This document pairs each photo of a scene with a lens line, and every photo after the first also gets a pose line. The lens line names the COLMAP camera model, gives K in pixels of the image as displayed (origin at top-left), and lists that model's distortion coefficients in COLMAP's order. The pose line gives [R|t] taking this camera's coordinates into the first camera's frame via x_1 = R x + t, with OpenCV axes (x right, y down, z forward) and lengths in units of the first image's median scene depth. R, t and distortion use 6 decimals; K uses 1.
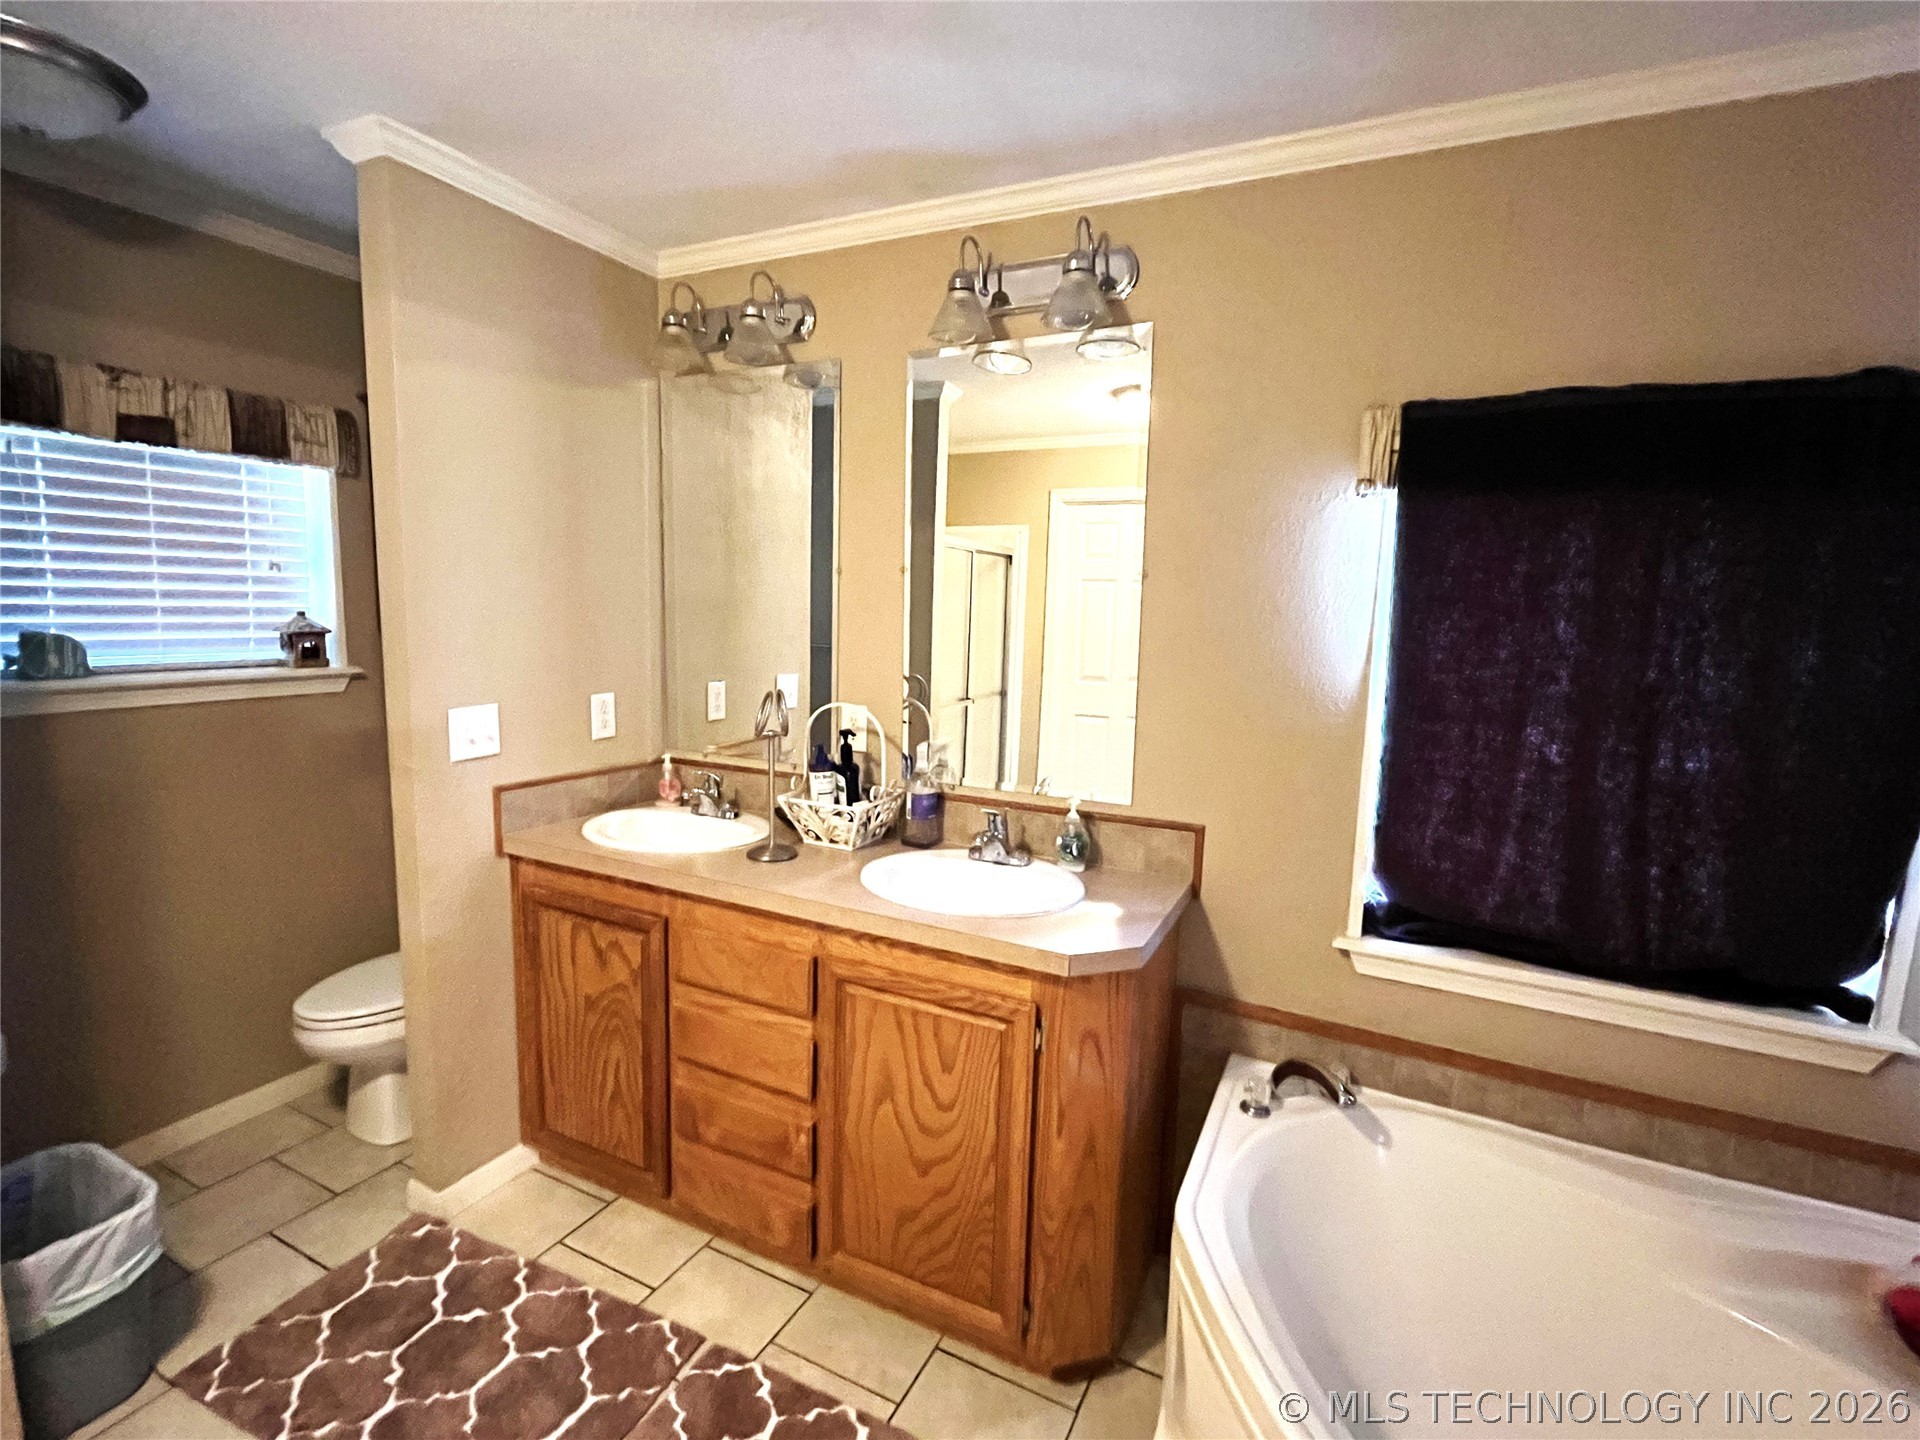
lens RADIAL K [[887.6, 0, 956.3], [0, 887.6, 720.6], [0, 0, 1]] dist [-0.002517, -0.000691]
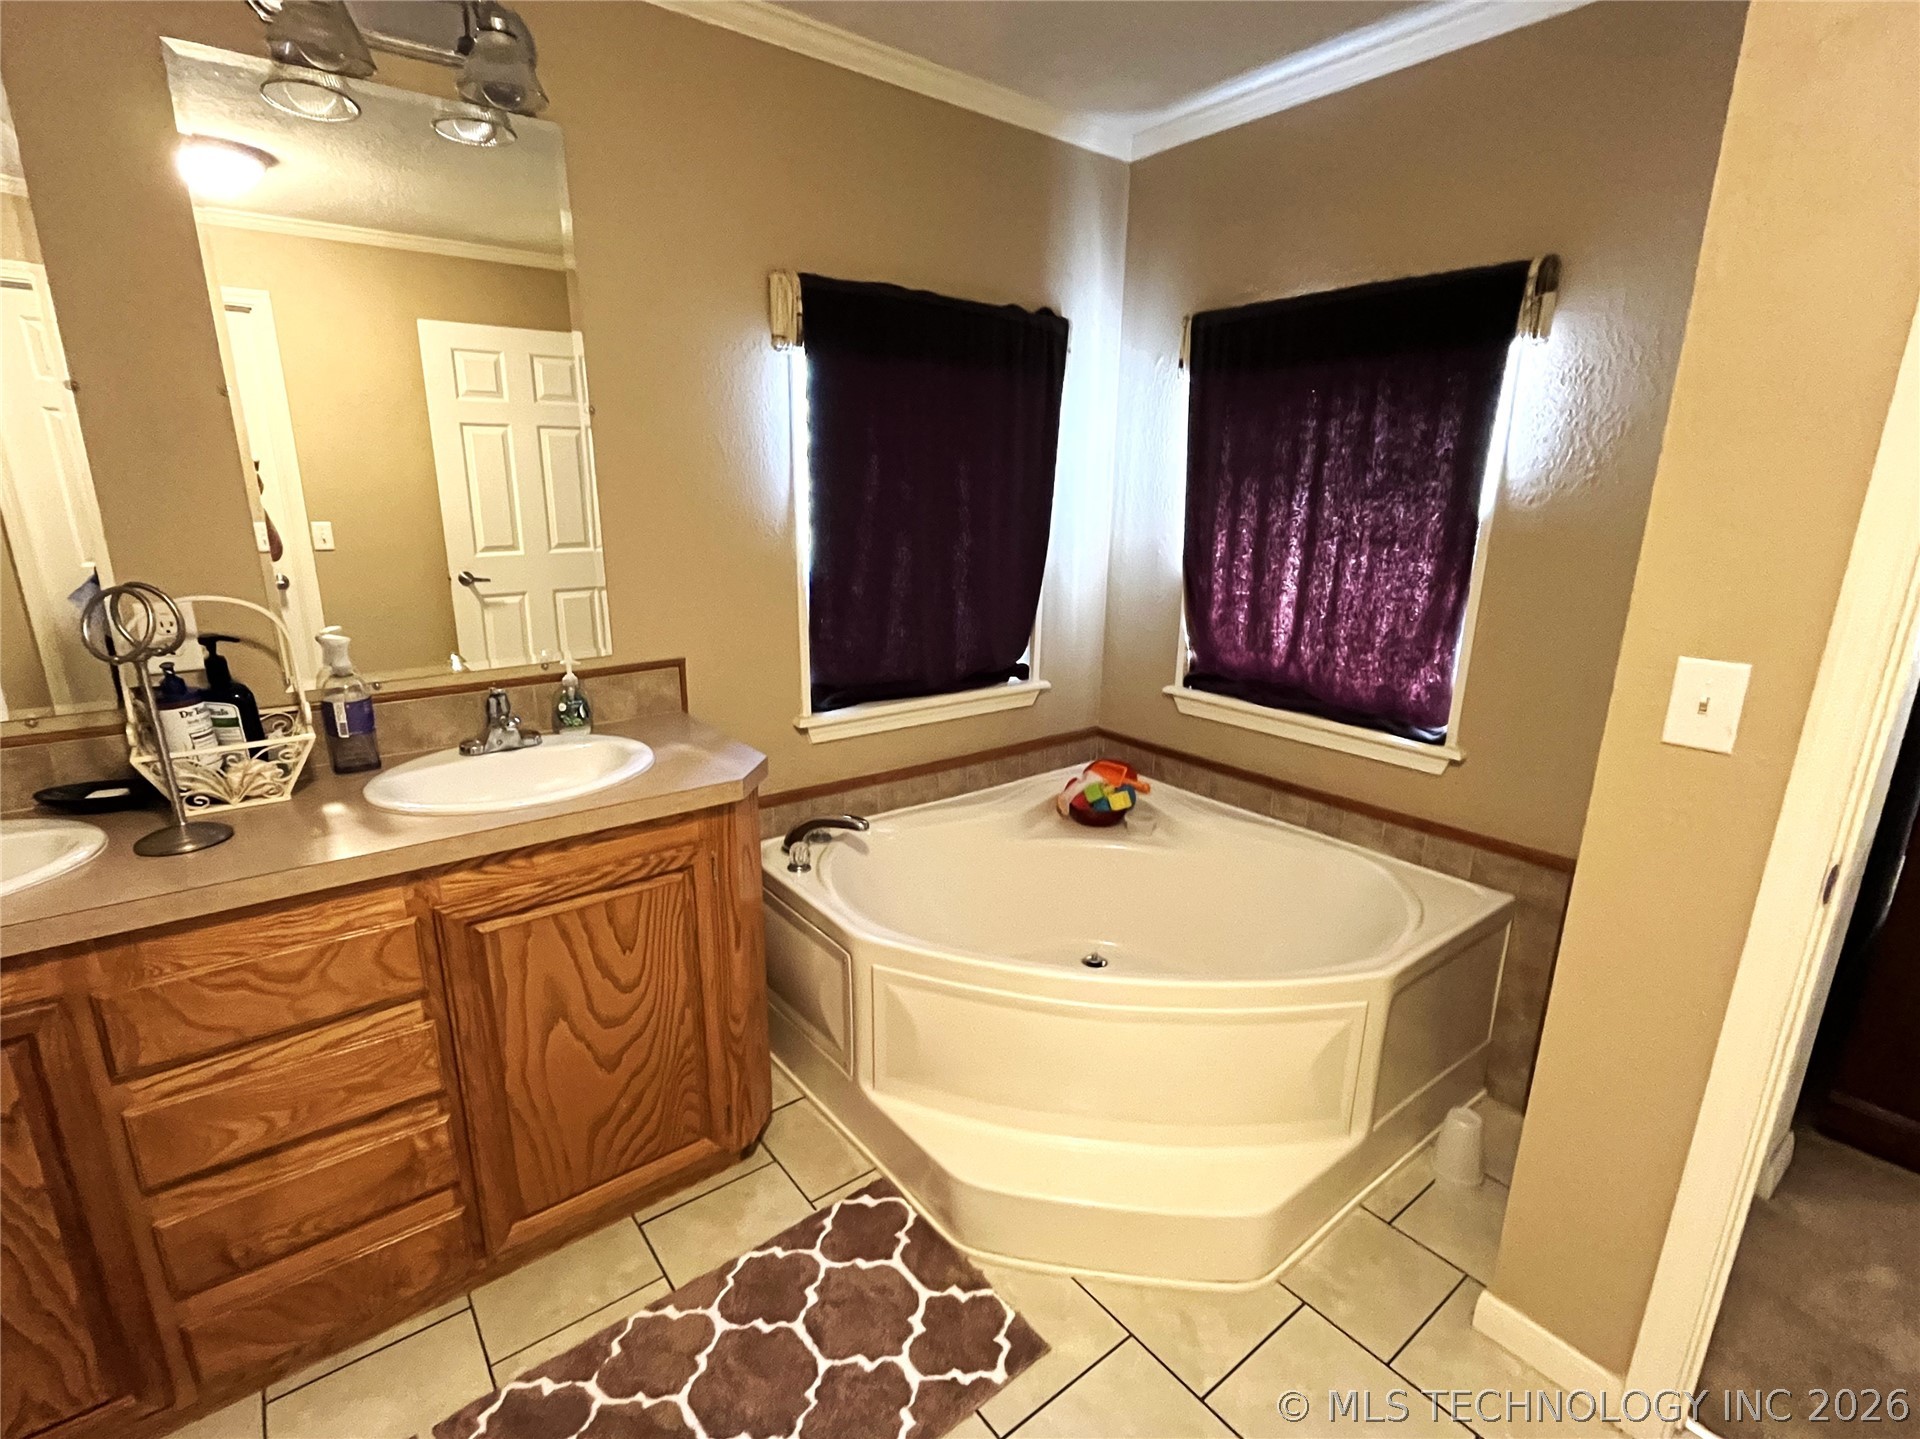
lens RADIAL K [[910.6, 0, 955.7], [0, 910.6, 721.5], [0, 0, 1]] dist [-0.001397, -0.000244]
pose [[0.435765, -0.256545, 0.862725, -0.539152], [0.117378, 0.966531, 0.228125, -0.019371], [-0.892374, 0.001856, 0.451293, 0.207402]]
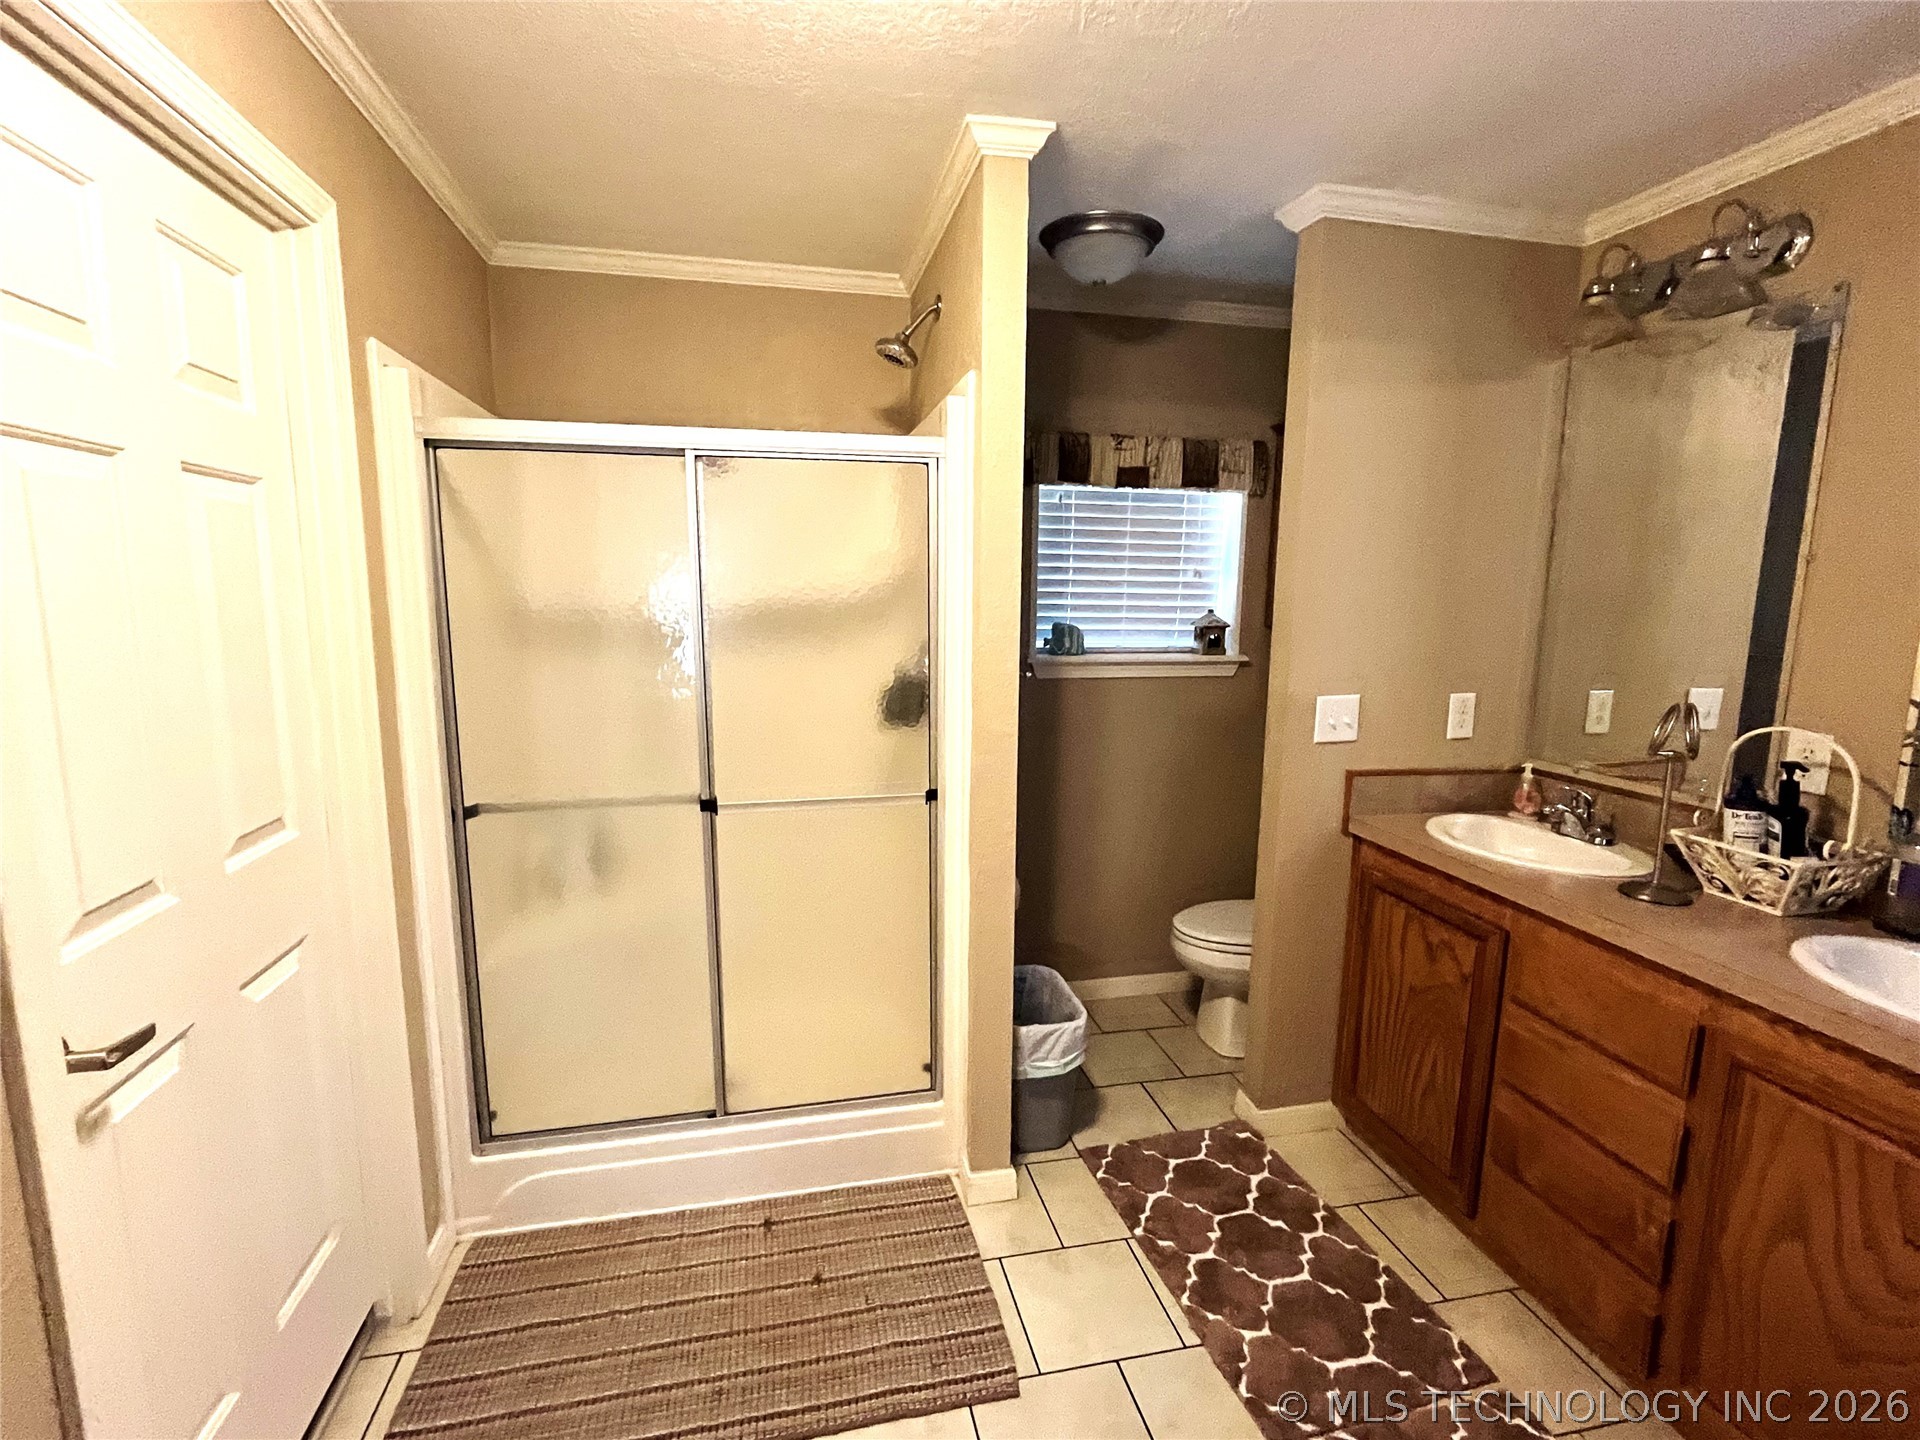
lens RADIAL K [[884.5, 0, 956.1], [0, 884.5, 719.1], [0, 0, 1]] dist [-0.001426, -0.000404]
pose [[0.625379, 0.096786, -0.774296, 0.014895], [-0.097428, 0.994198, 0.045584, 0.010342], [0.774215, 0.046931, 0.631180, -0.066433]]
